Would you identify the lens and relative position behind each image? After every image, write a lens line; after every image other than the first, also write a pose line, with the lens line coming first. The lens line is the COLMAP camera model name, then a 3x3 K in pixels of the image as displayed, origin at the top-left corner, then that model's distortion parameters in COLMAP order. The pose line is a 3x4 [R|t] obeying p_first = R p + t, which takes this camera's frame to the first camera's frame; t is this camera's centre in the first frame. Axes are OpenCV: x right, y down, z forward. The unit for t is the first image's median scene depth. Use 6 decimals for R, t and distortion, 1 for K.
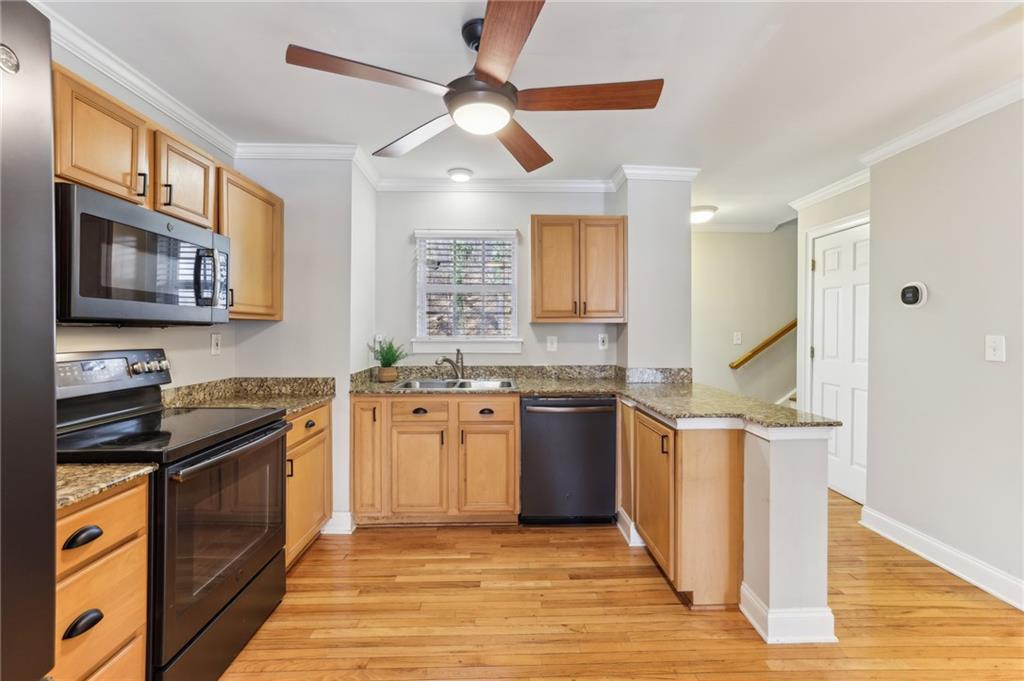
lens RADIAL K [[443.0, 0, 505.9], [0, 443.0, 332.3], [0, 0, 1]] dist [-0.018228, 0.005701]
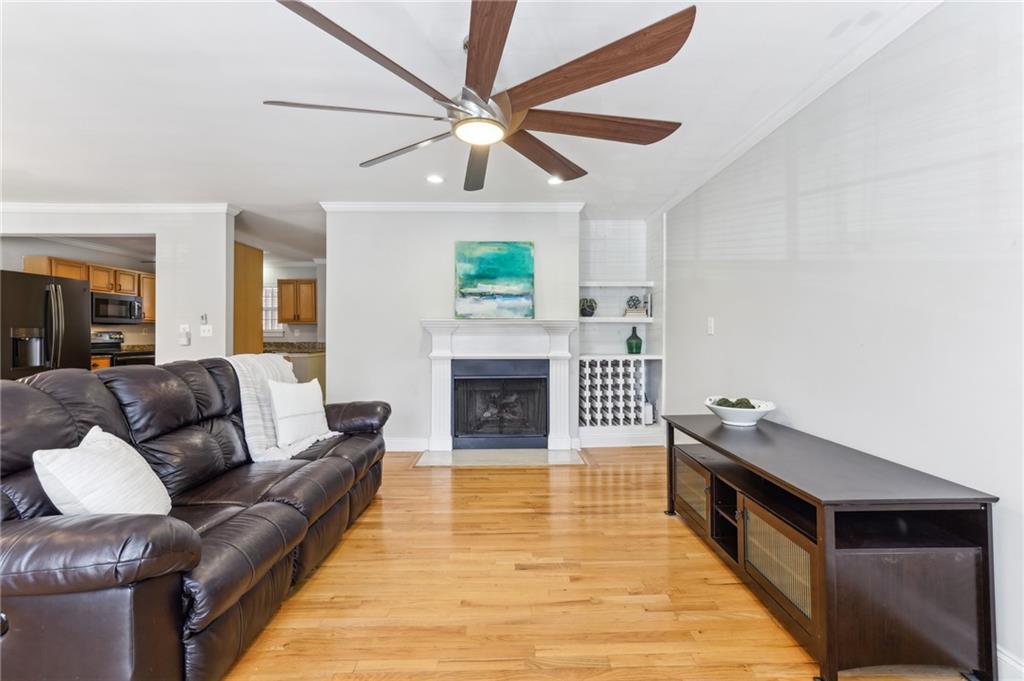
lens RADIAL K [[443.0, 0, 530.1], [0, 443.0, 337.0], [0, 0, 1]] dist [-0.018228, 0.005701]
pose [[0.999962, -0.004340, 0.007512, 1.628879], [0.004320, 0.999987, 0.002669, 0.059643], [-0.007524, -0.002637, 0.999968, -1.659162]]
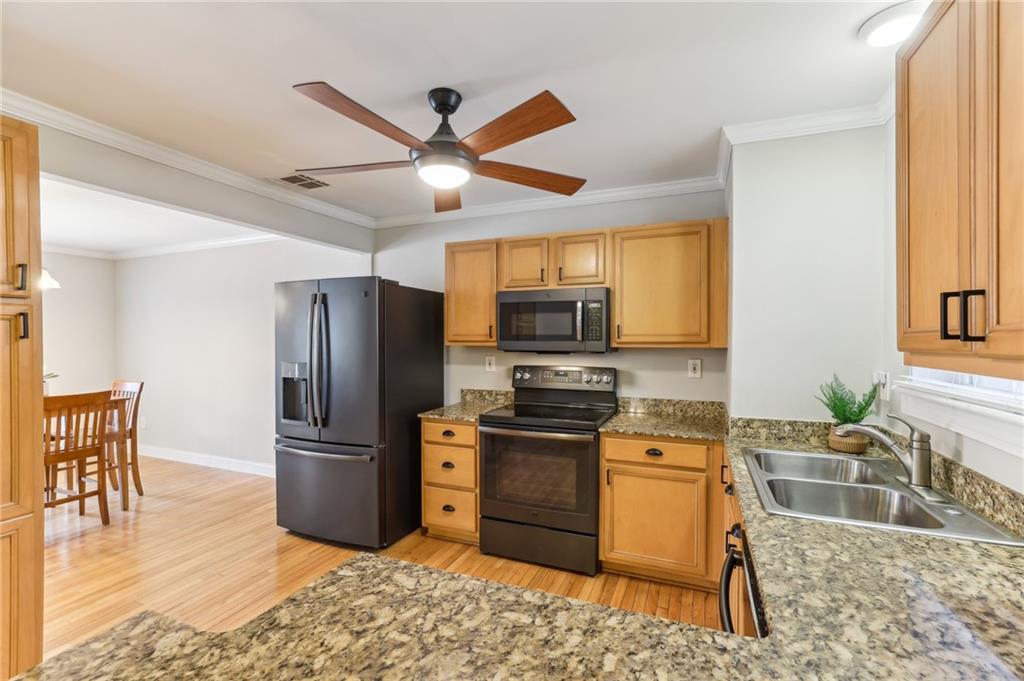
lens RADIAL K [[443.0, 0, 516.5], [0, 443.0, 346.2], [0, 0, 1]] dist [-0.018228, 0.005701]
pose [[-0.398467, 0.015878, -0.917045, 0.528332], [-0.001399, 0.999838, 0.017920, -0.046463], [0.917182, 0.008423, -0.398380, 0.968425]]
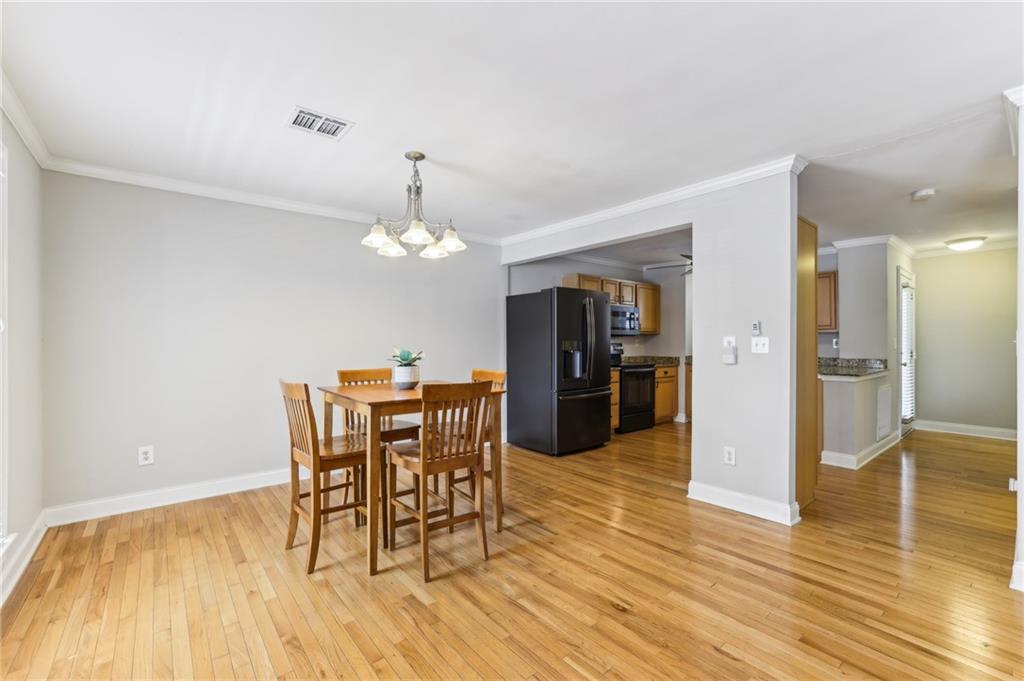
lens RADIAL K [[438.9, 0, 495.3], [0, 438.9, 340.9], [0, 0, 1]] dist [-0.017736, 0.005164]
pose [[0.599522, -0.004134, -0.800348, 0.935327], [-0.003887, 0.999960, -0.008076, 0.036544], [0.800349, 0.007953, 0.599482, -1.259696]]
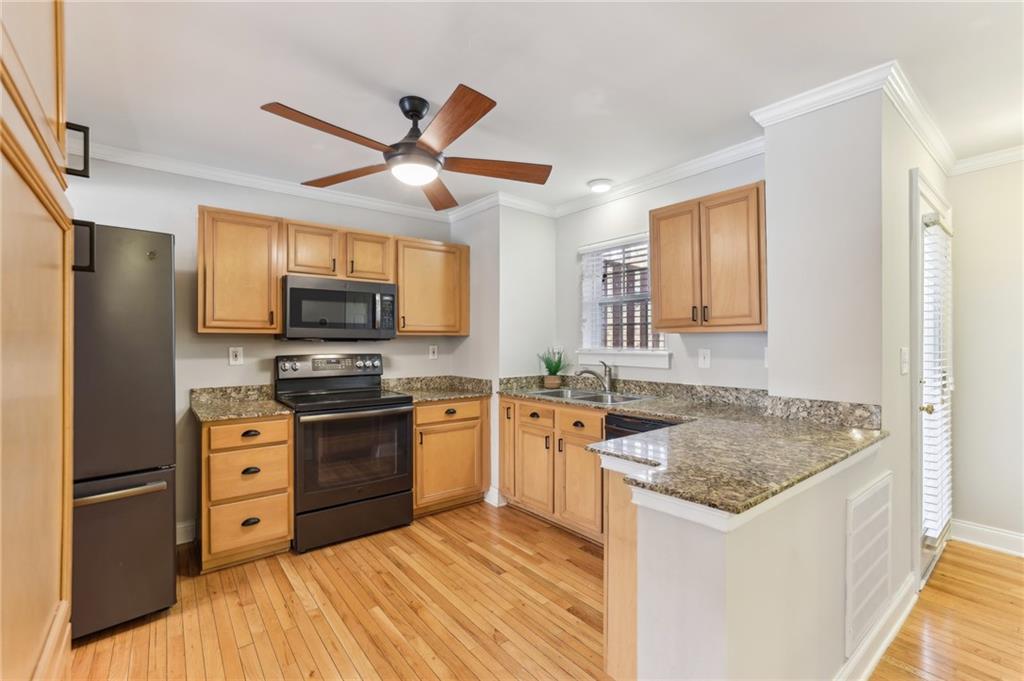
lens RADIAL K [[443.0, 0, 504.8], [0, 443.0, 343.6], [0, 0, 1]] dist [-0.018228, 0.005701]
pose [[0.596135, -0.000849, -0.802884, 0.659287], [0.000553, 1.000000, -0.000647, -0.001384], [0.802884, -0.000058, 0.596135, 0.275135]]
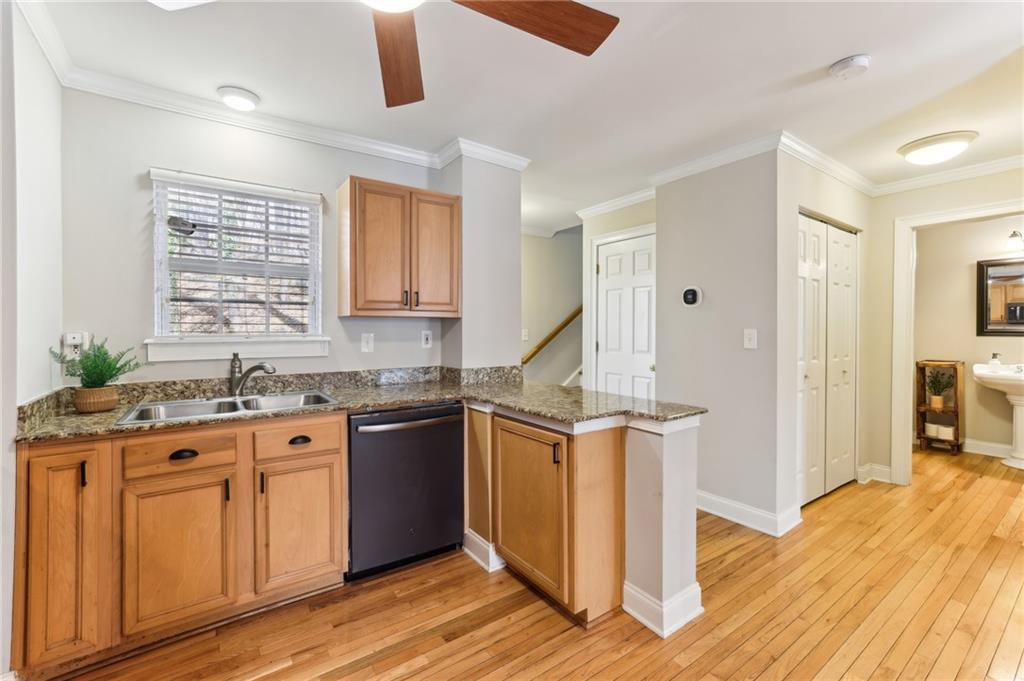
lens RADIAL K [[438.9, 0, 510.7], [0, 438.9, 333.5], [0, 0, 1]] dist [-0.017736, 0.005164]
pose [[0.831303, -0.008443, 0.555755, -0.149681], [0.005568, 0.999961, 0.006863, 0.005793], [-0.555792, -0.002611, 0.831318, 0.238676]]
